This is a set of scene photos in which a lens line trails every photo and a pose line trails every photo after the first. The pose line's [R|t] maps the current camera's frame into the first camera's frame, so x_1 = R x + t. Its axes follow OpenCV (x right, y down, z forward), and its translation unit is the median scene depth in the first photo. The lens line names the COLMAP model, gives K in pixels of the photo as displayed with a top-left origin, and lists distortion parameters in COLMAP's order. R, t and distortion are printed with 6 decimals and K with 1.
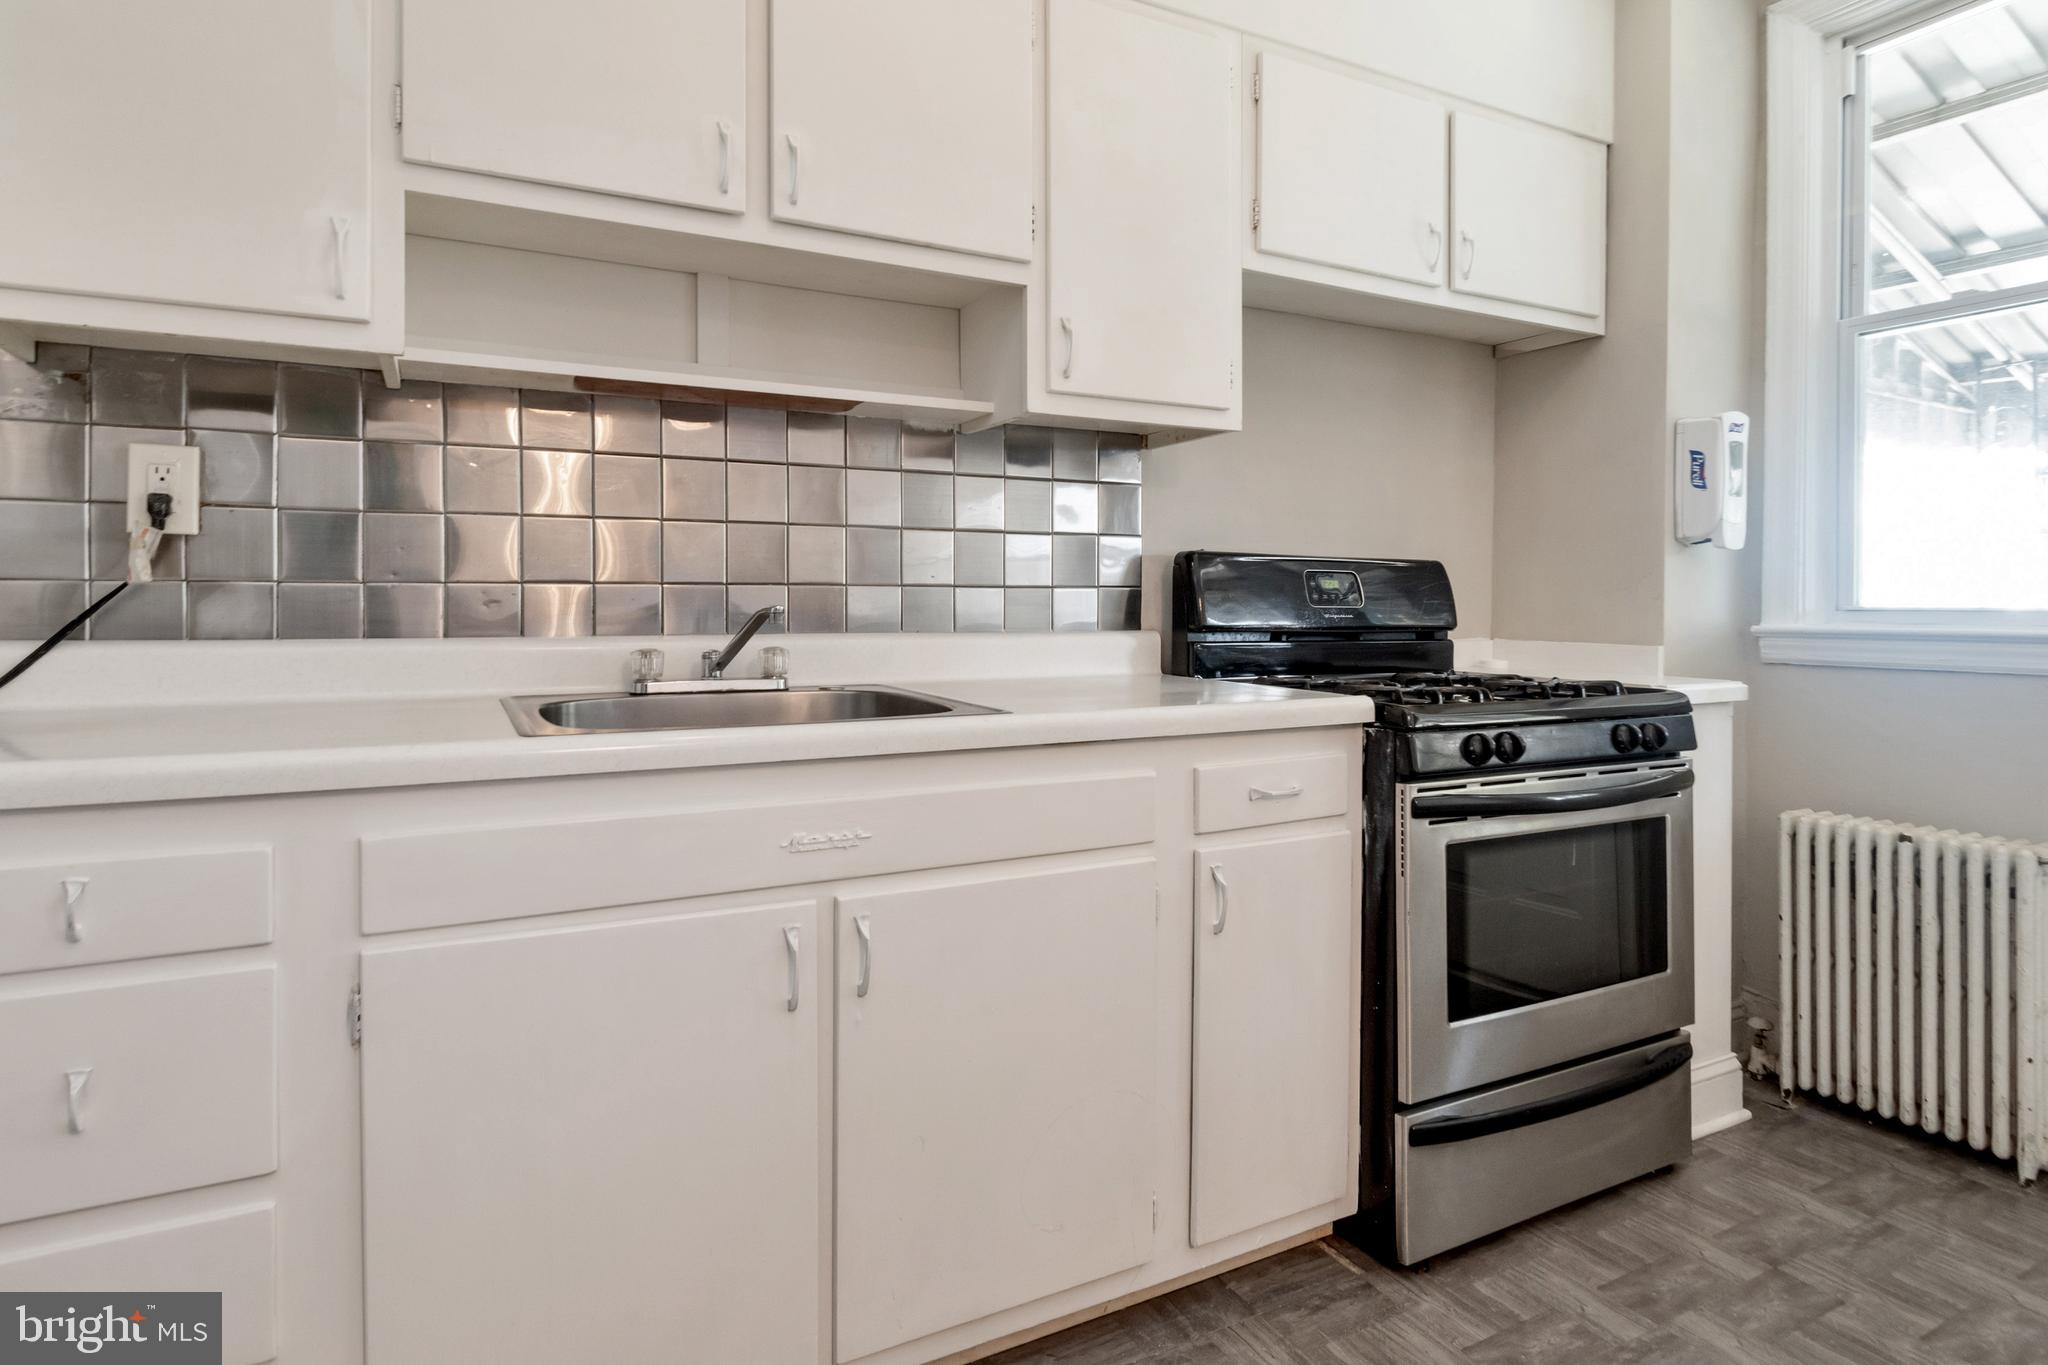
lens RADIAL K [[1131.9, 0, 1041.8], [0, 1131.9, 608.7], [0, 0, 1]] dist [0.002832, -0.007107]
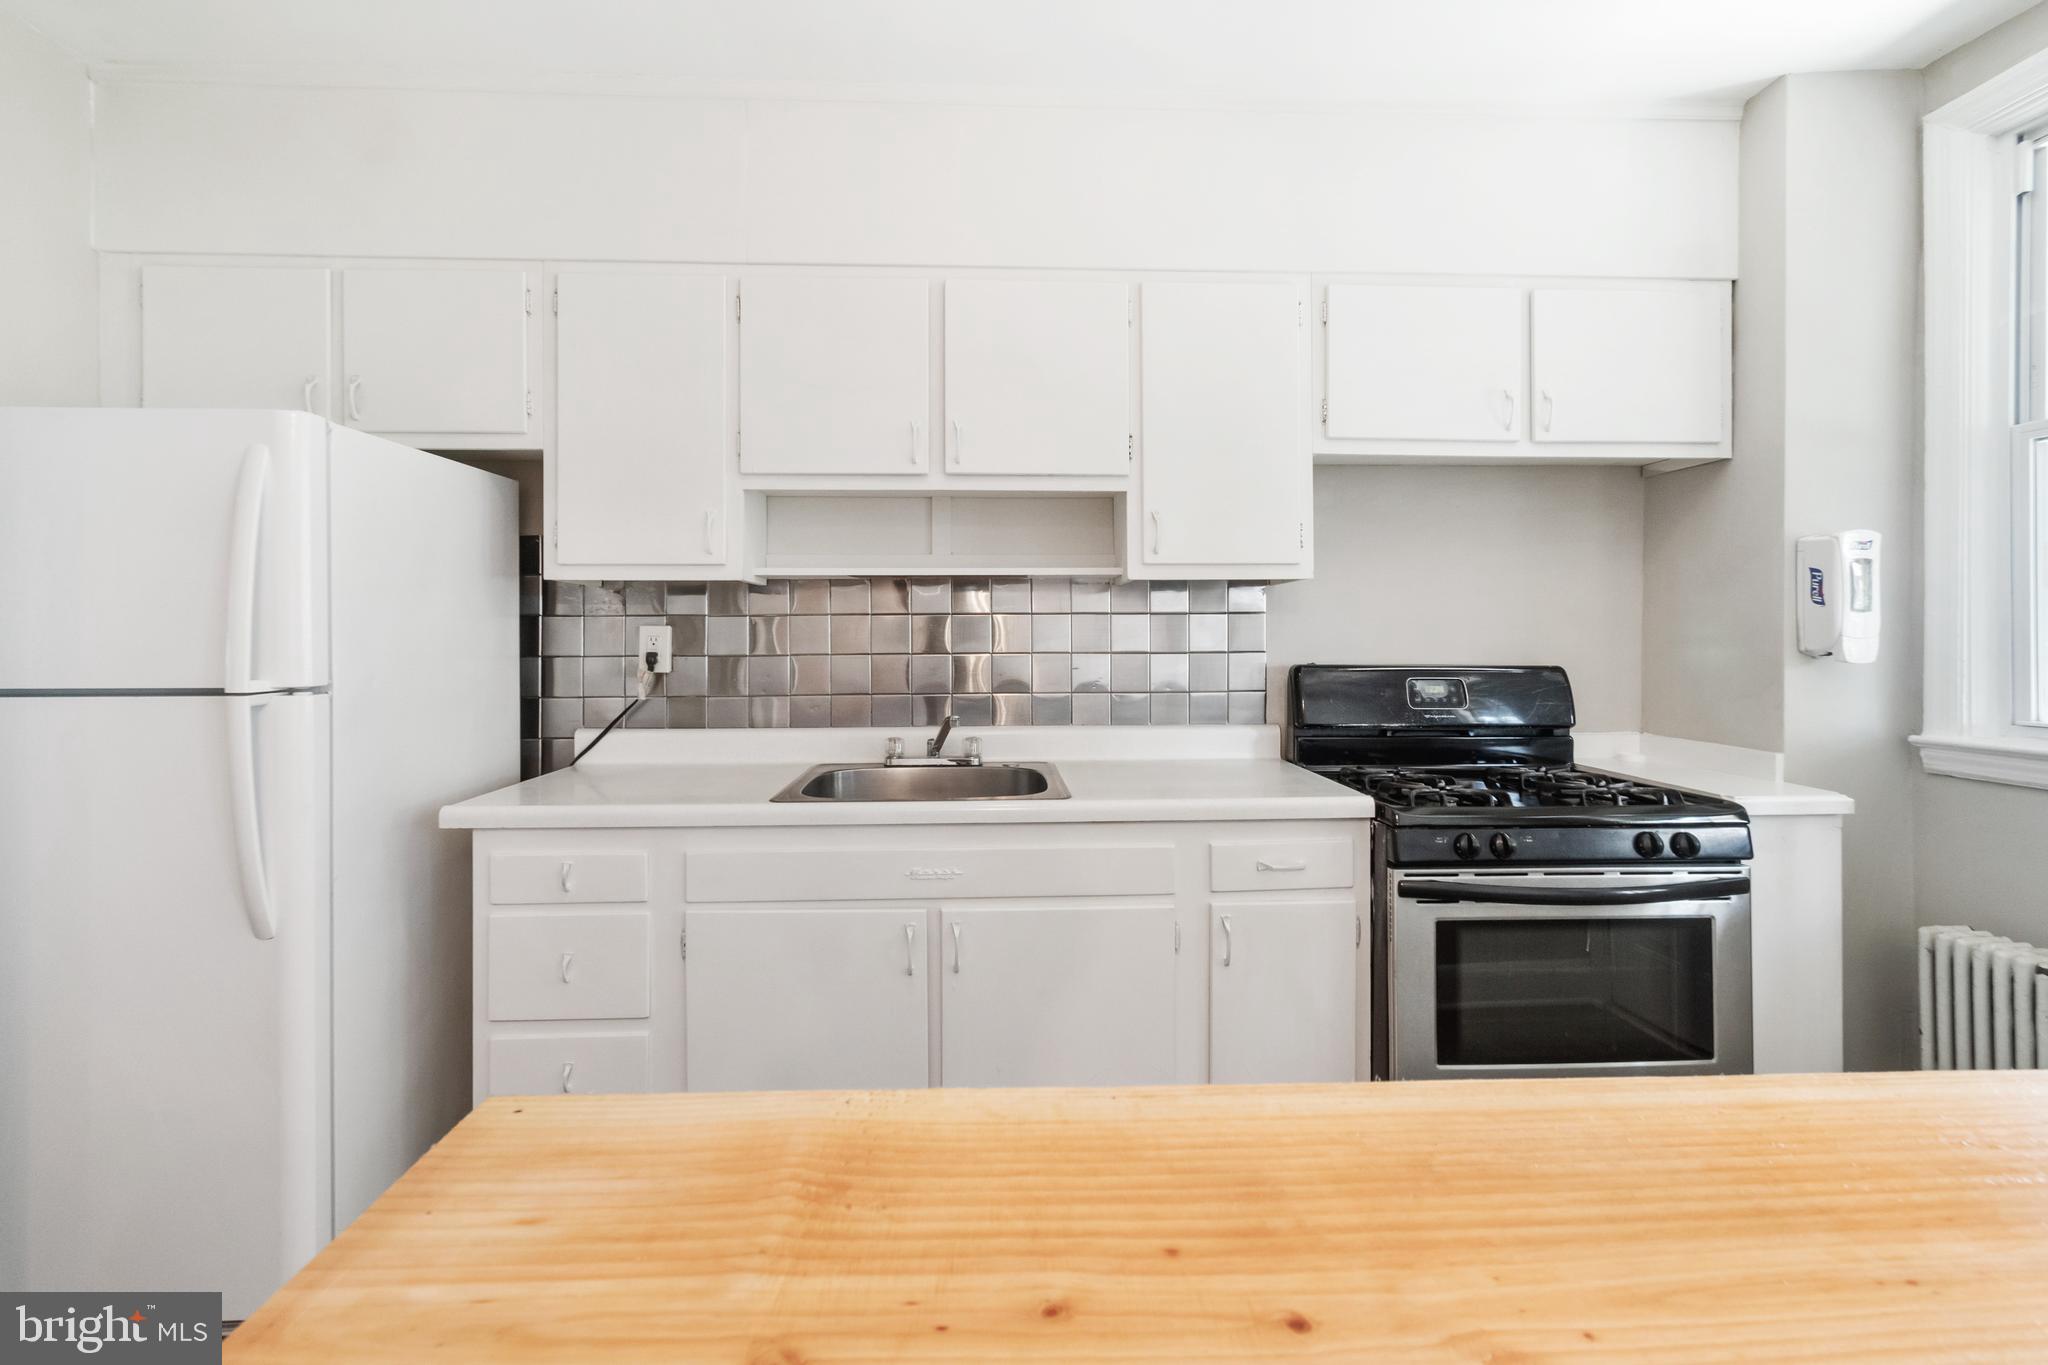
lens RADIAL K [[934.7, 0, 1024.6], [0, 934.7, 633.5], [0, 0, 1]] dist [0.000427, 0.000696]
pose [[0.901702, -0.006997, -0.432301, 0.354173], [0.003080, 0.999948, -0.009761, -0.088560], [0.432347, 0.007470, 0.901676, -0.111795]]
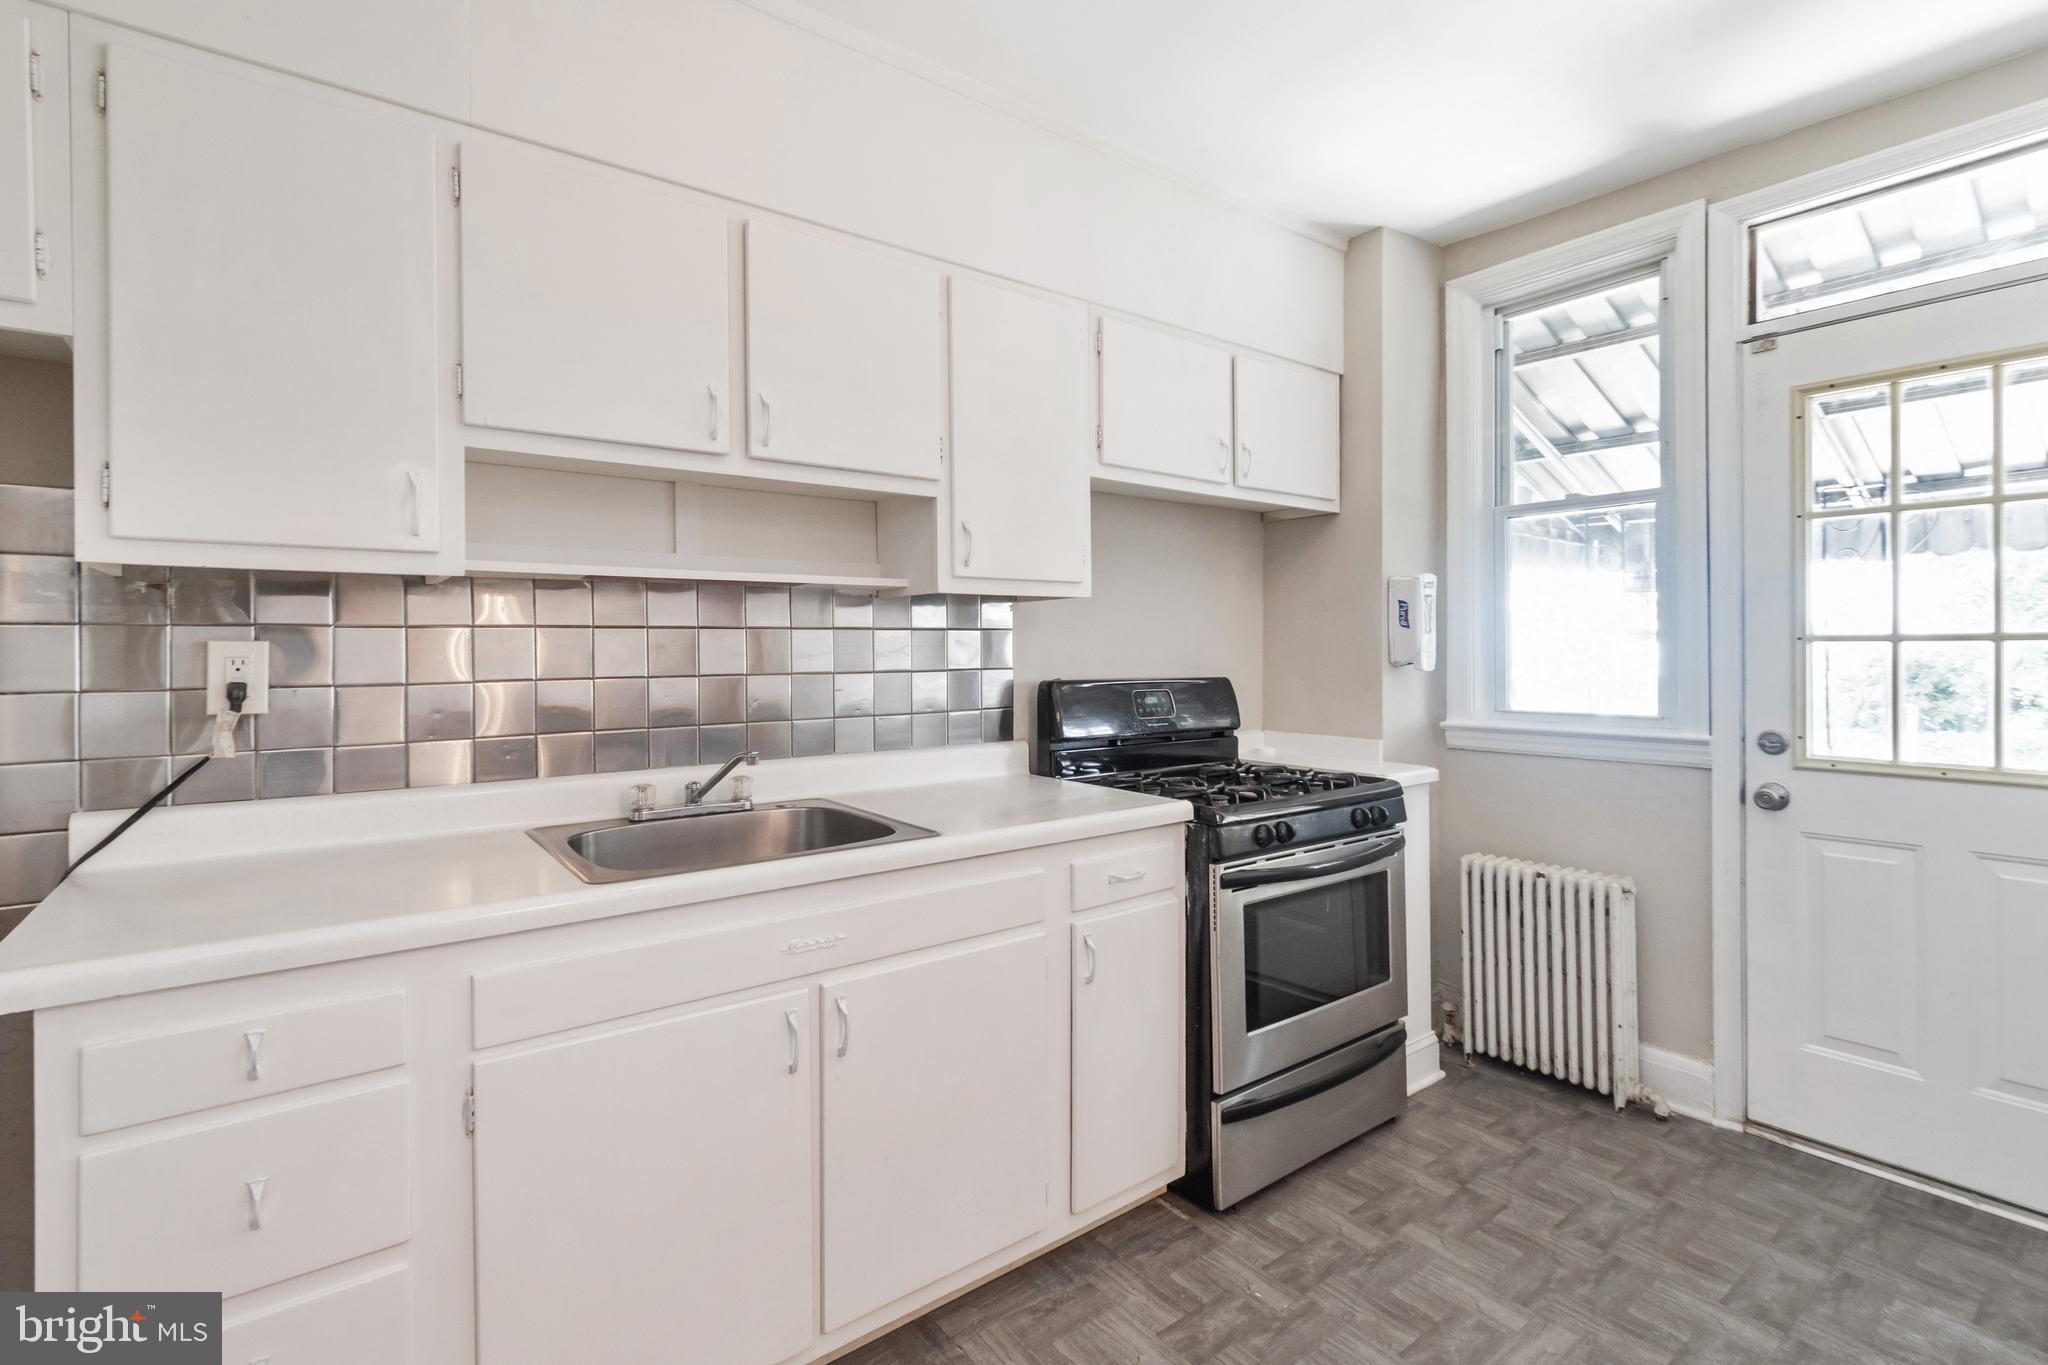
lens RADIAL K [[962.0, 0, 1035.0], [0, 962.0, 647.9], [0, 0, 1]] dist [0.000770, 0.000259]
pose [[0.986470, -0.009079, 0.163689, -0.079956], [0.010290, 0.999926, -0.006556, -0.093990], [-0.163617, 0.008151, 0.986490, -0.120787]]
